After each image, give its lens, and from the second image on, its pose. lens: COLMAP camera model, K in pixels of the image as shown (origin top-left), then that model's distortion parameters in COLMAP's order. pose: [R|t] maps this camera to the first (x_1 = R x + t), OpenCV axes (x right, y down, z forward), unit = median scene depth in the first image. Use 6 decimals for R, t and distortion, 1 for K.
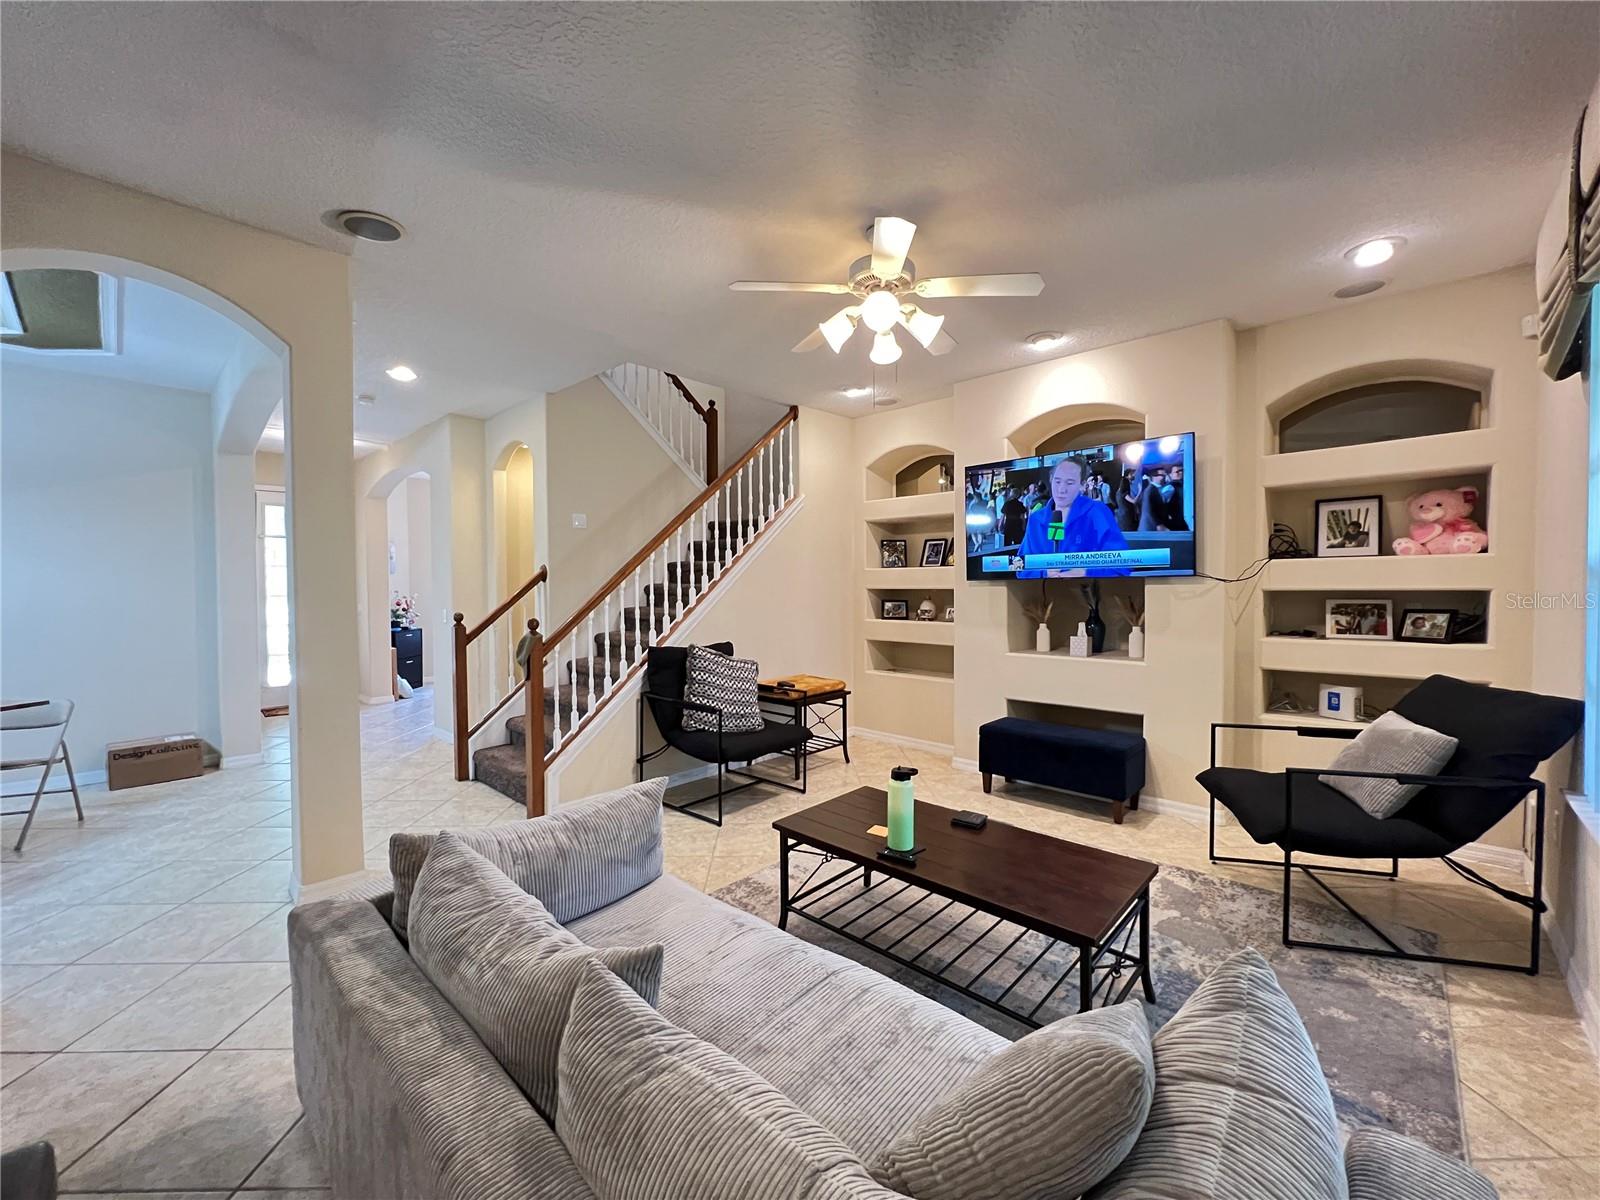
lens RADIAL K [[642.3, 0, 801.9], [0, 642.3, 596.4], [0, 0, 1]] dist [-0.003216, 0.001291]
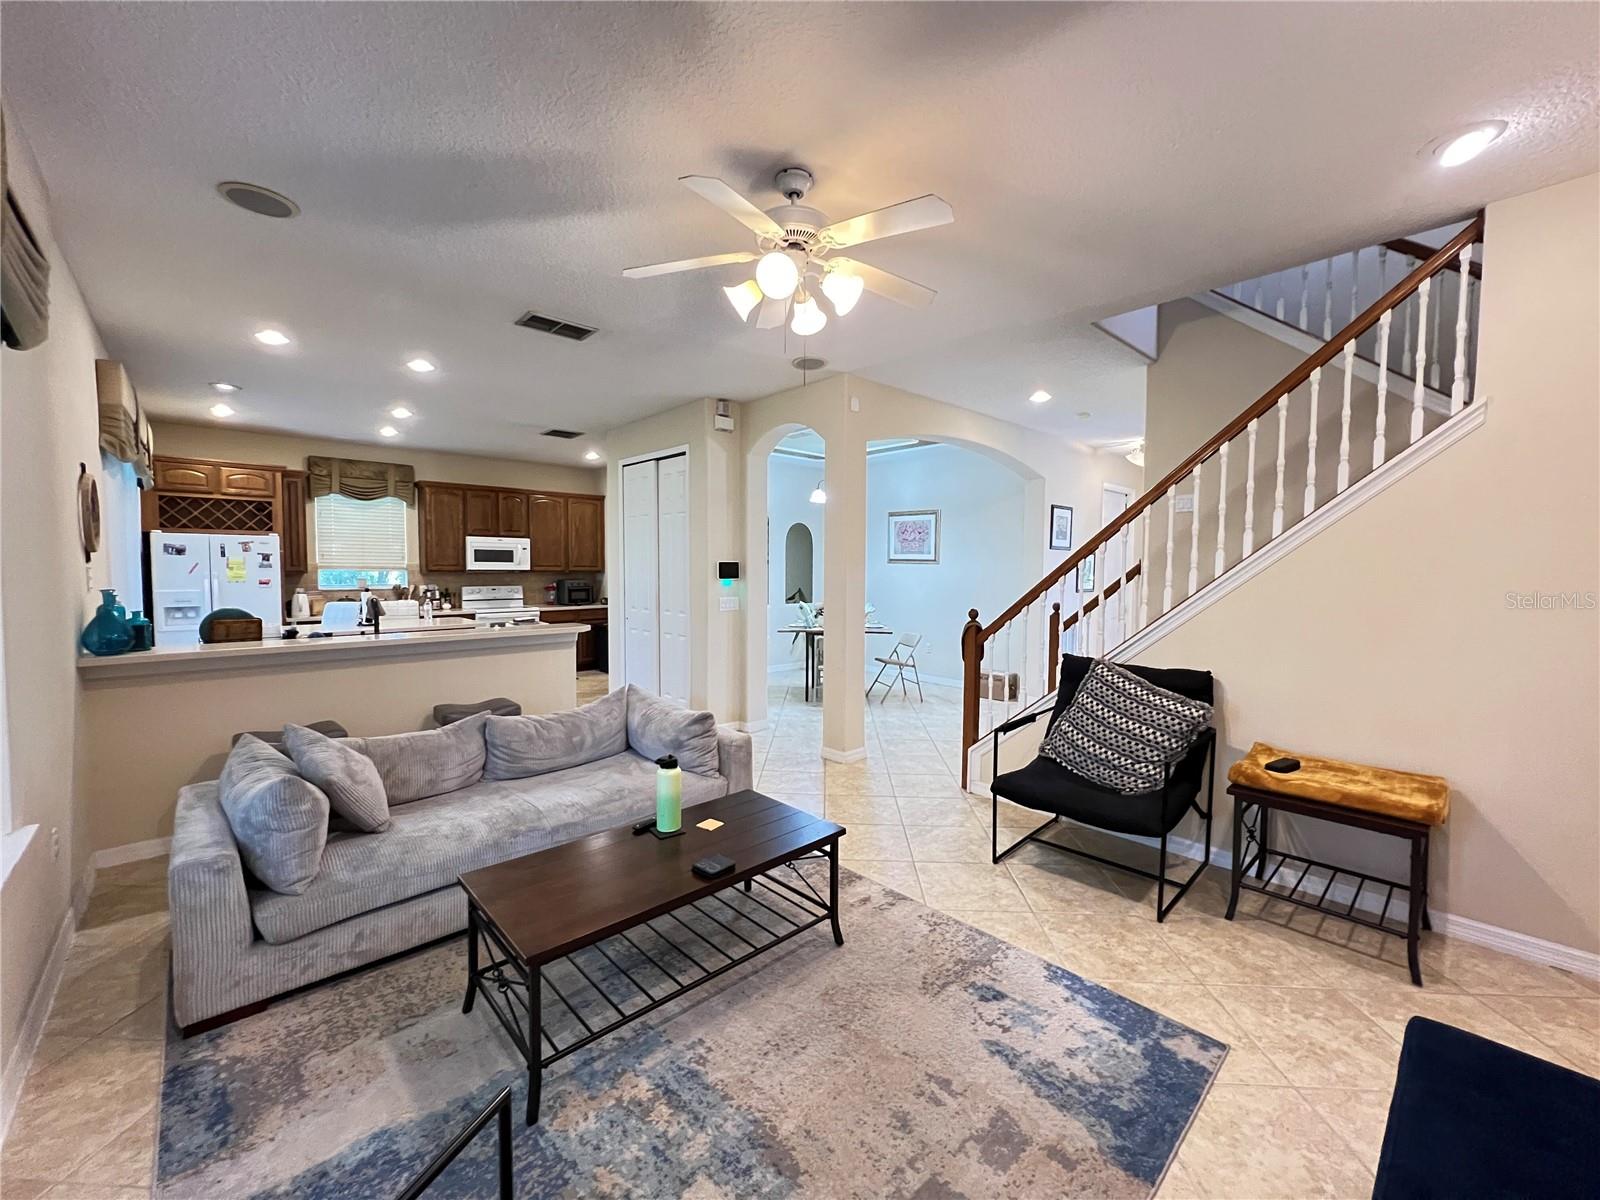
lens RADIAL K [[642.3, 0, 796.3], [0, 642.3, 594.9], [0, 0, 1]] dist [-0.003216, 0.001291]
pose [[-0.075813, 0.048308, -0.995951, 0.693964], [-0.023254, 0.998468, 0.050200, -0.038507], [0.996851, 0.026965, -0.074574, 0.742188]]
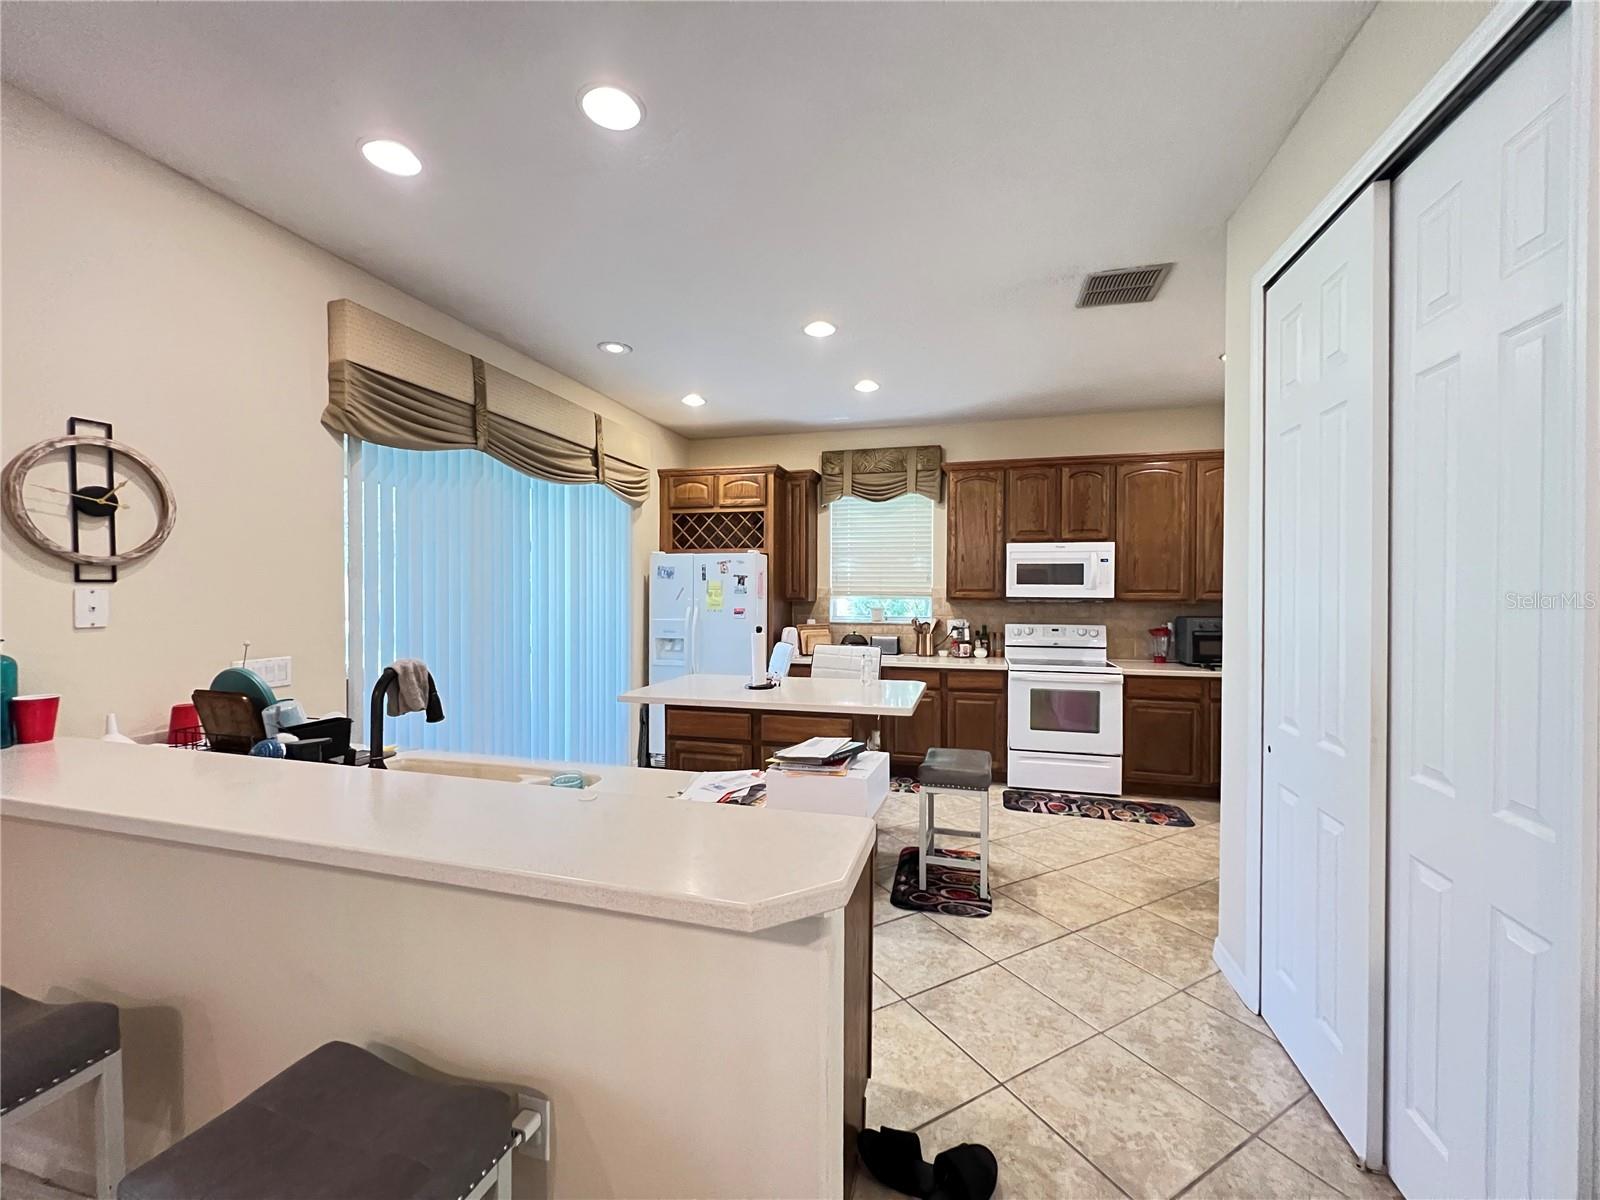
lens RADIAL K [[642.8, 0, 798.5], [0, 642.8, 598.3], [0, 0, 1]] dist [-0.004304, 0.000318]
pose [[-0.885982, 0.007110, -0.463665, -0.322489], [-0.007769, 0.999515, 0.030171, -0.024234], [0.463655, 0.030333, -0.885497, 0.473667]]
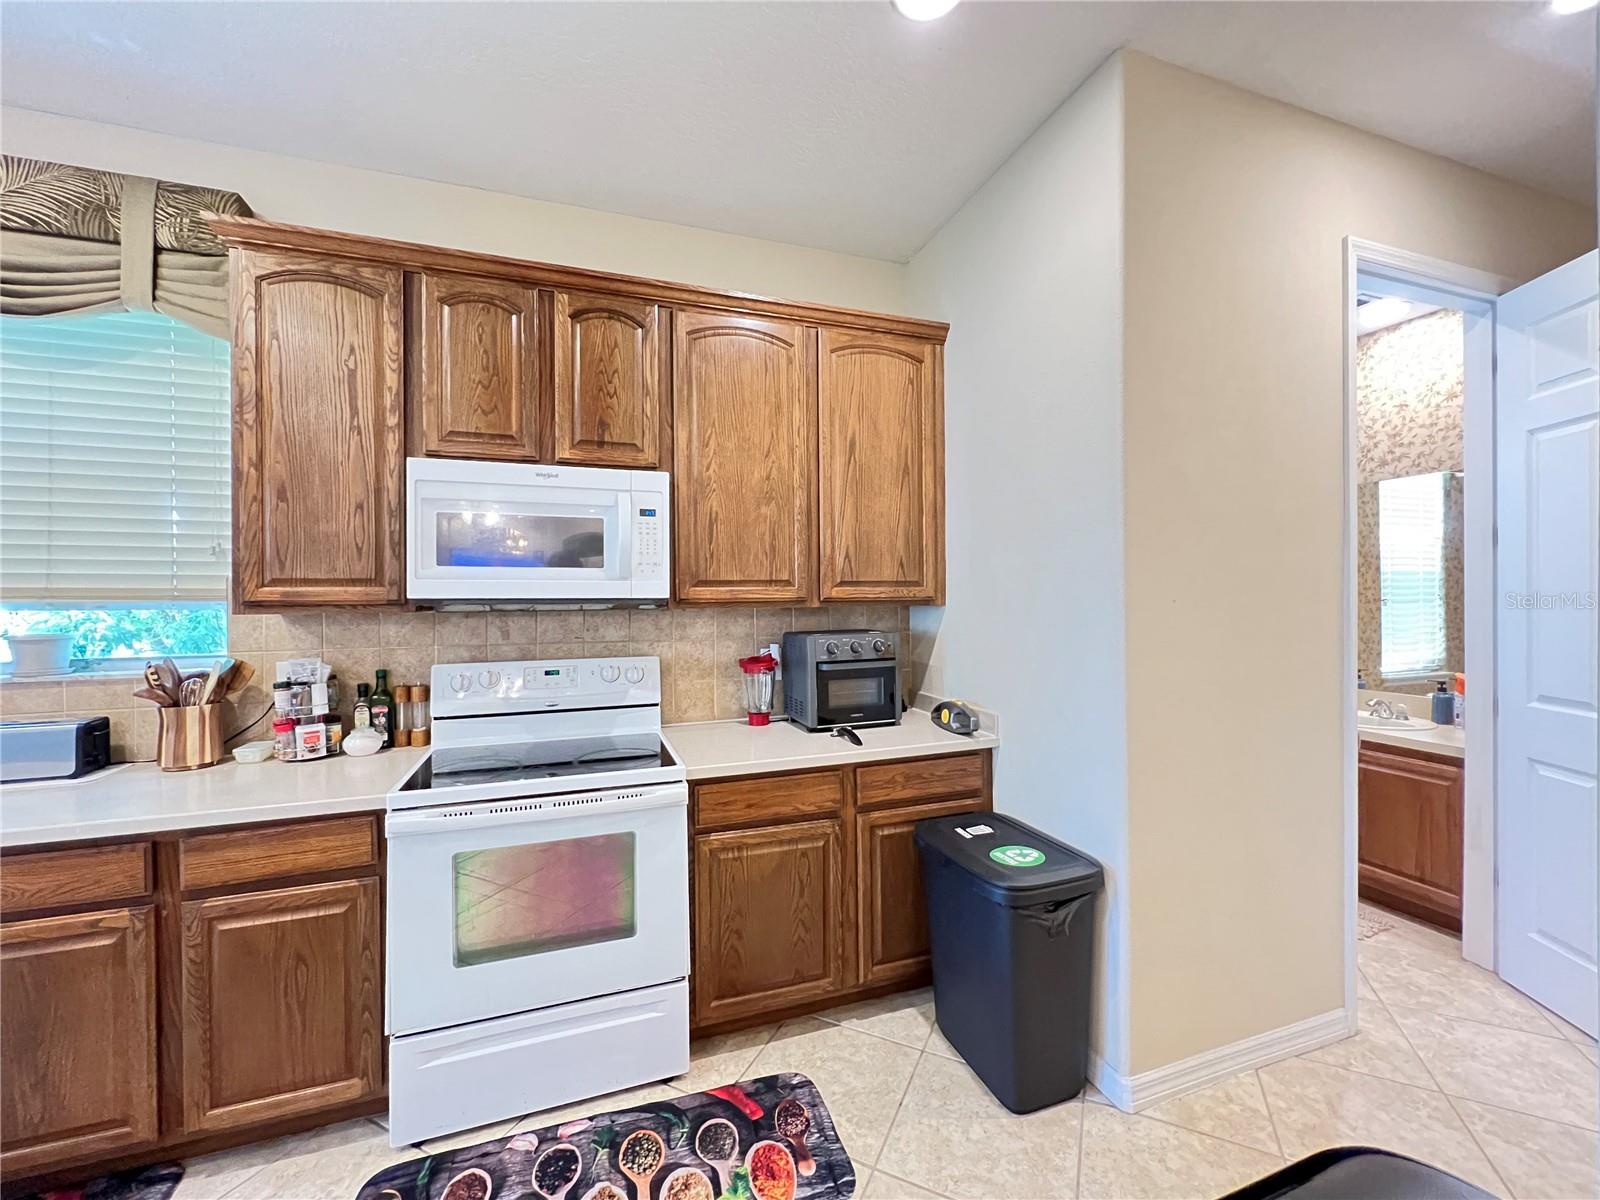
lens RADIAL K [[642.3, 0, 798.5], [0, 642.3, 597.5], [0, 0, 1]] dist [-0.003216, 0.001291]
pose [[-0.466843, 0.009498, -0.884289, -0.985708], [-0.008249, 0.999852, 0.015094, -0.002162], [0.884302, 0.014341, -0.466695, 0.023842]]
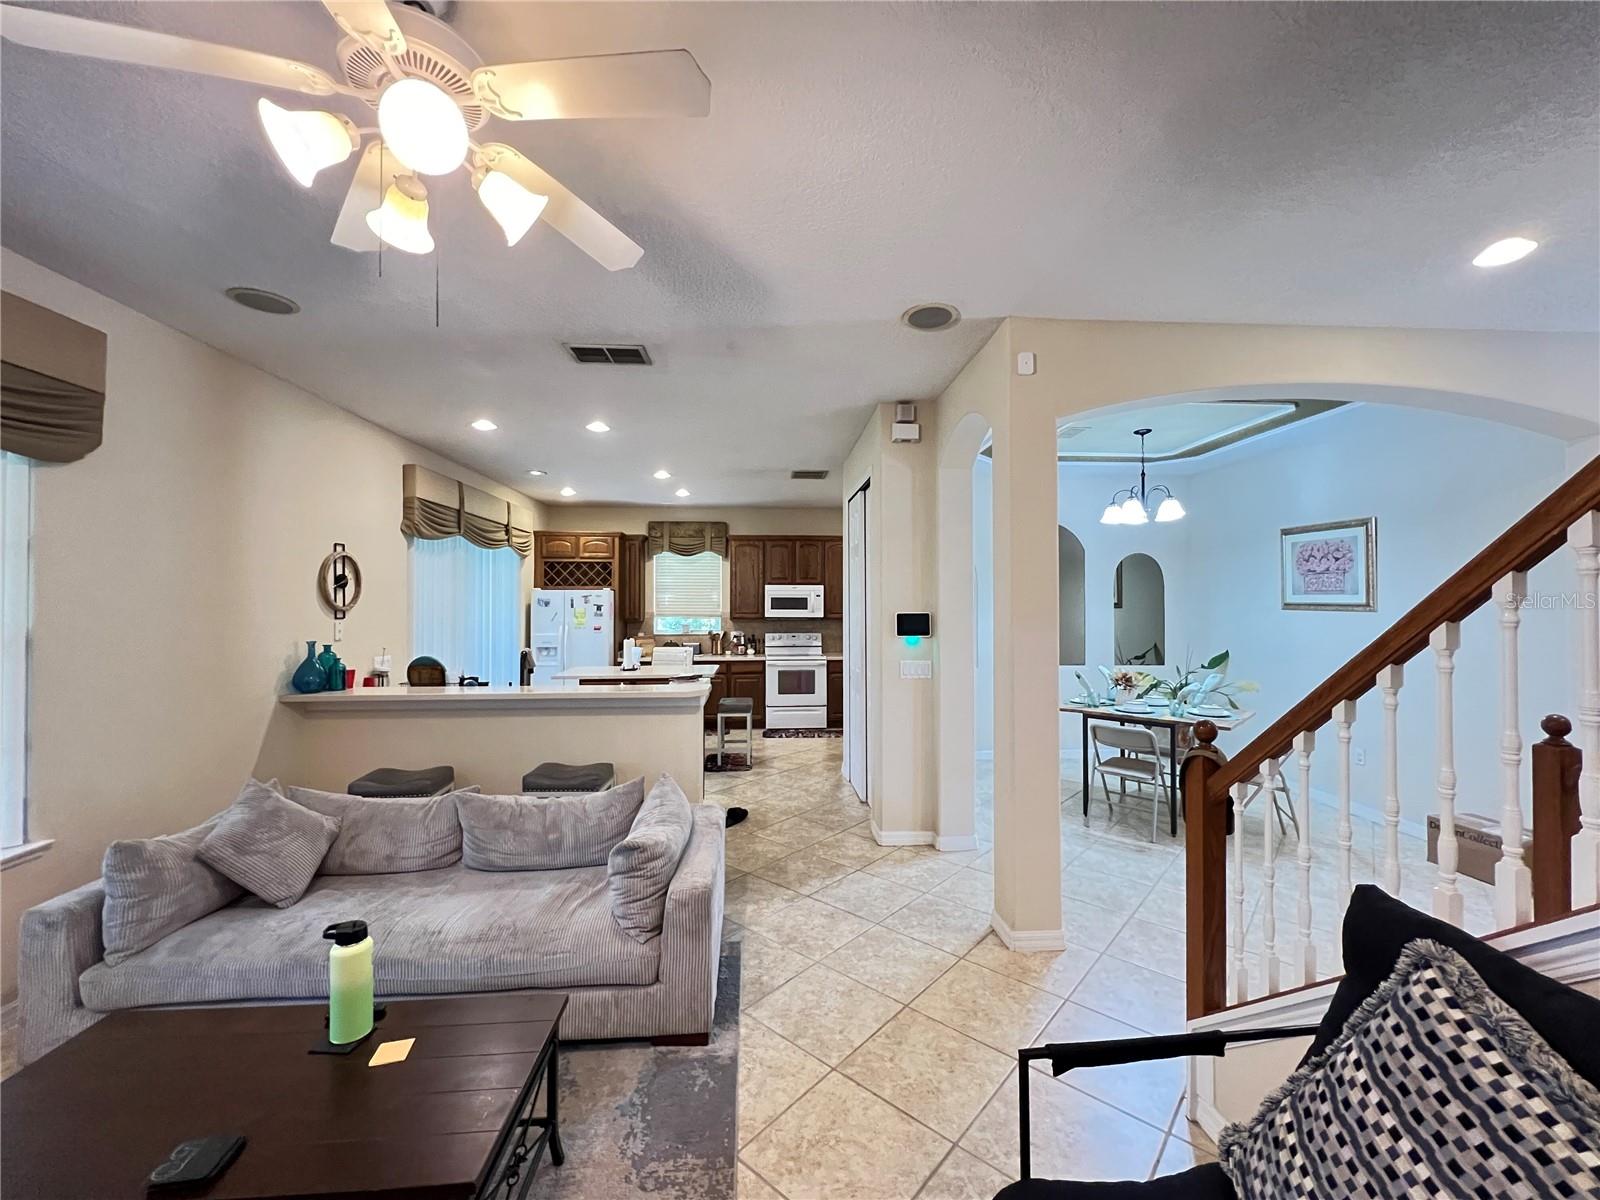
lens RADIAL K [[642.3, 0, 798.5], [0, 642.3, 597.6], [0, 0, 1]] dist [-0.003216, 0.001291]
pose [[-0.685104, -0.004359, -0.728432, 0.194498], [-0.009655, 0.999949, 0.003096, -0.063983], [0.728381, 0.009154, -0.685111, 1.073348]]
